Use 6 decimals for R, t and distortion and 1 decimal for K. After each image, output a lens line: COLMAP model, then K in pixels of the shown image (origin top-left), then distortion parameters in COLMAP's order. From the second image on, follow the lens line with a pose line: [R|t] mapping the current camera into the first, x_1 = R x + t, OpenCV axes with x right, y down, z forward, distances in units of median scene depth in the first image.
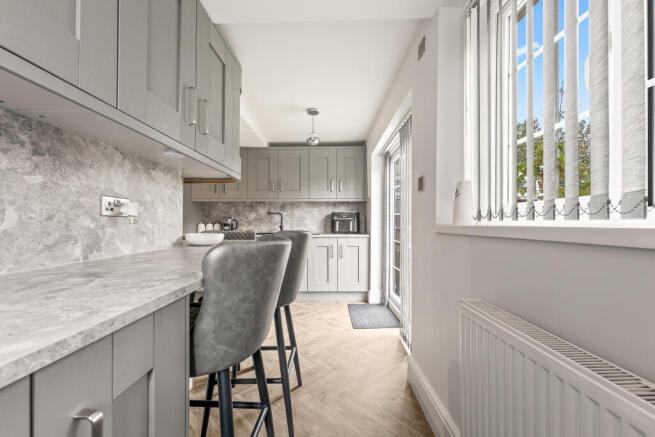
lens RADIAL K [[270.9, 0, 326.7], [0, 270.9, 220.9], [0, 0, 1]] dist [-0.001680, 0.000045]
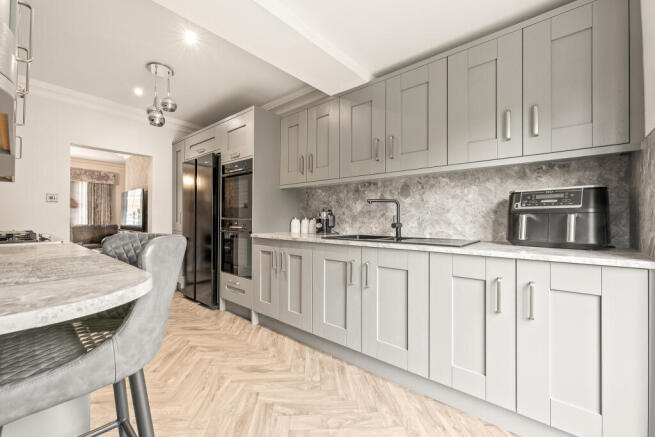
lens RADIAL K [[270.9, 0, 329.3], [0, 270.9, 217.6], [0, 0, 1]] dist [-0.001680, 0.000045]
pose [[0.756878, -0.000944, -0.653556, 0.077704], [0.006770, 0.999957, 0.006395, 0.001800], [0.653521, -0.009265, 0.756851, 0.512709]]
